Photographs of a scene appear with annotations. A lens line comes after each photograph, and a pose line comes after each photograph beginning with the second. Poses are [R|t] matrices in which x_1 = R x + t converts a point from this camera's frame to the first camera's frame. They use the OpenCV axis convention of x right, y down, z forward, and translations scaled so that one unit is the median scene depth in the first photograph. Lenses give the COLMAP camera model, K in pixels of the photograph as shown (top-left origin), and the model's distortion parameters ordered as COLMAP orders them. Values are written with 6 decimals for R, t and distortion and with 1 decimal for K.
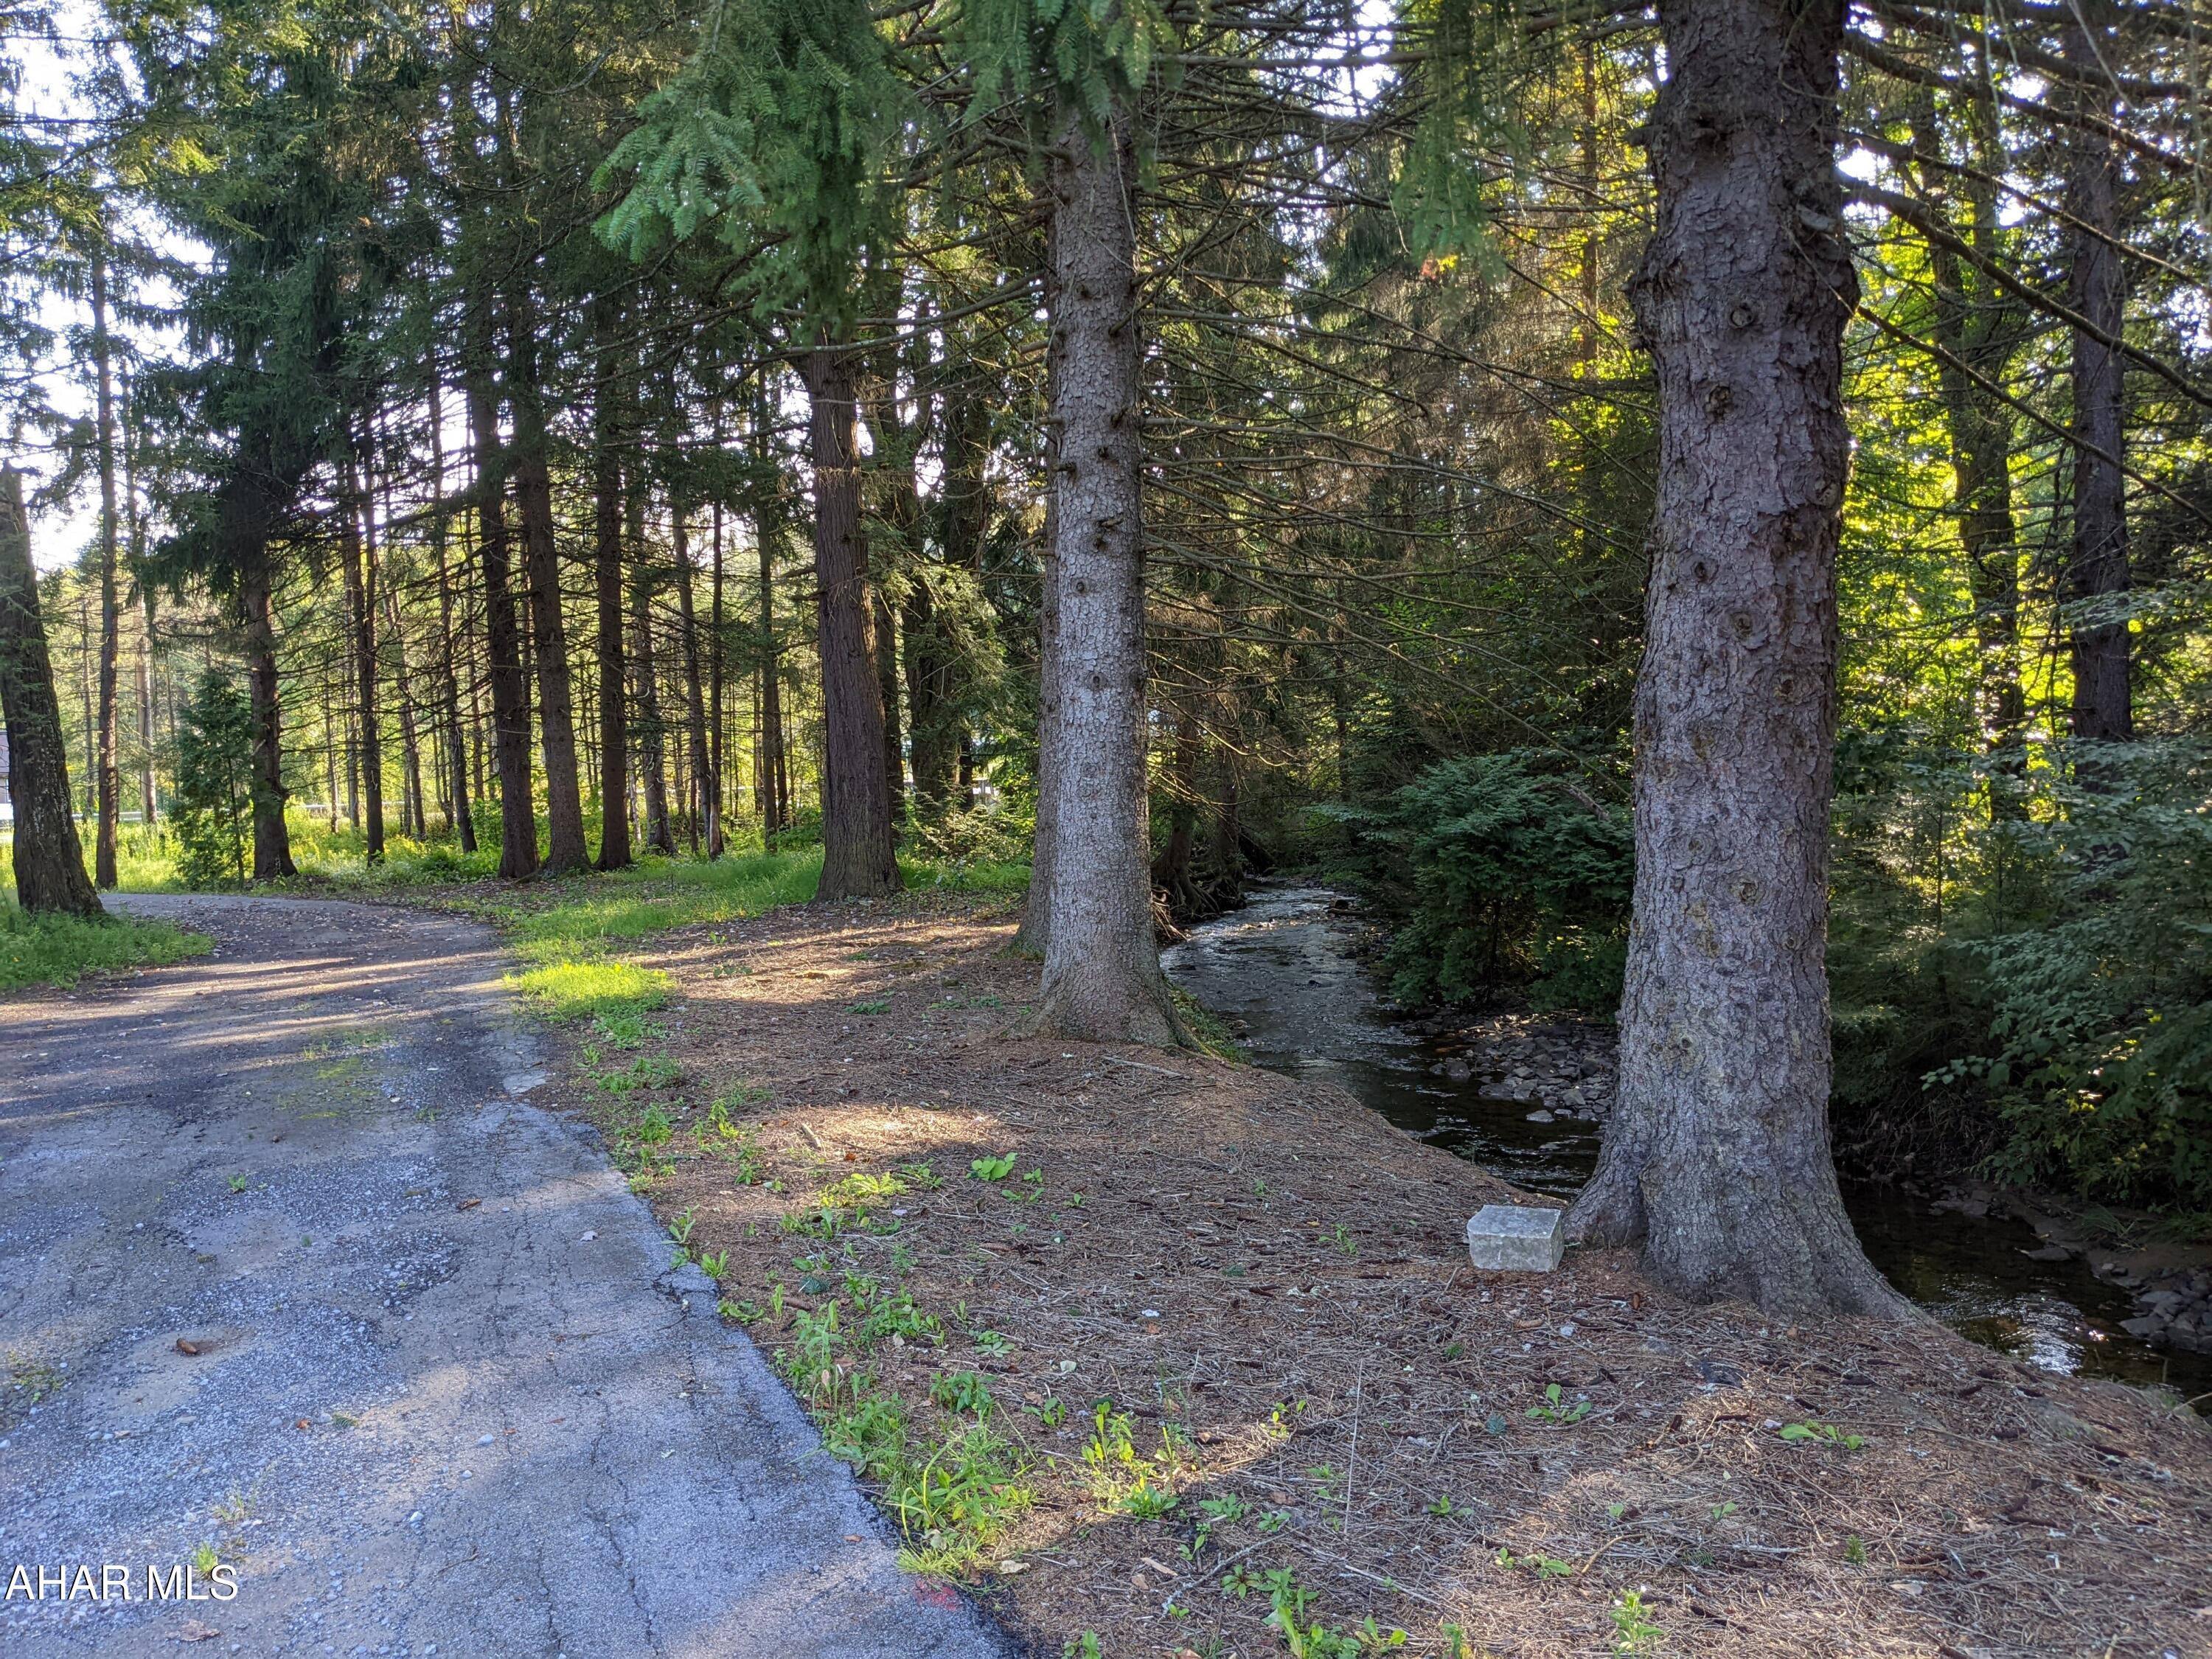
lens RADIAL K [[1737.0, 0, 1106.0], [0, 1737.0, 829.5], [0, 0, 1]] dist [0.051771, -0.071323]
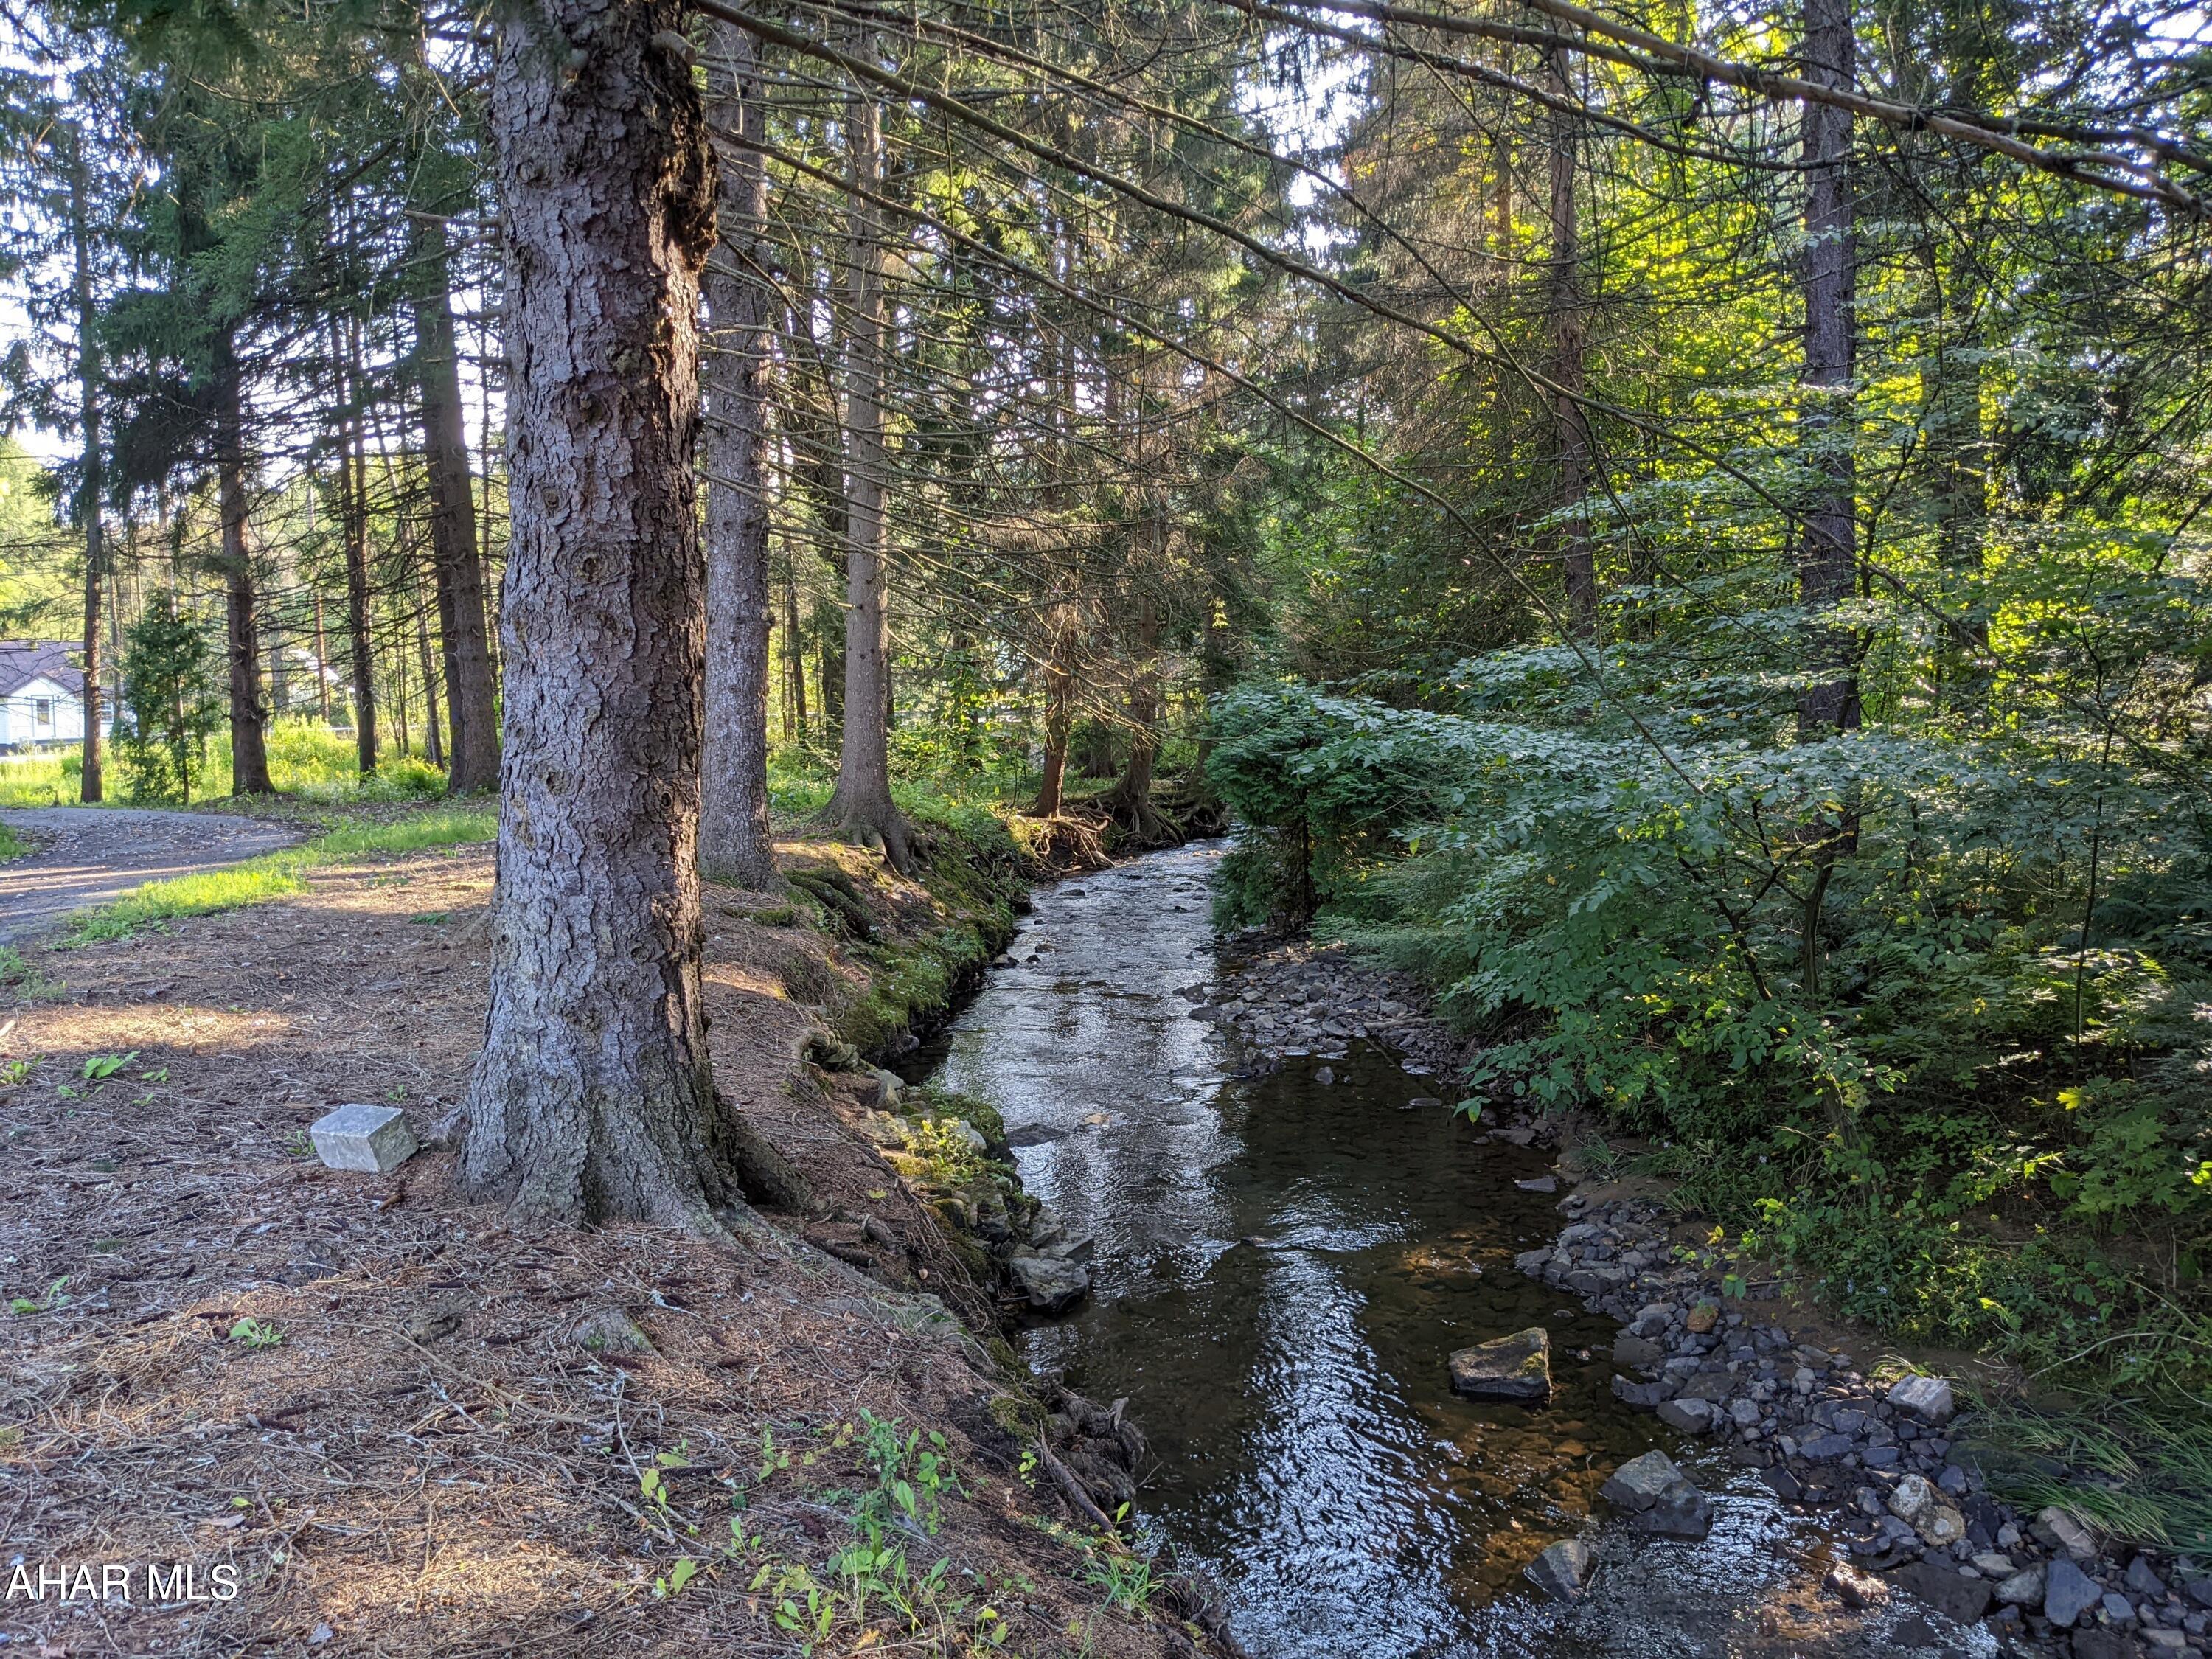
lens RADIAL K [[1756.4, 0, 1106.0], [0, 1756.4, 829.5], [0, 0, 1]] dist [0.060500, -0.086942]
pose [[0.996919, 0.009180, -0.077899, 0.740368], [-0.006091, 0.999189, 0.039791, 0.021411], [0.078201, -0.039194, 0.996167, 0.058386]]
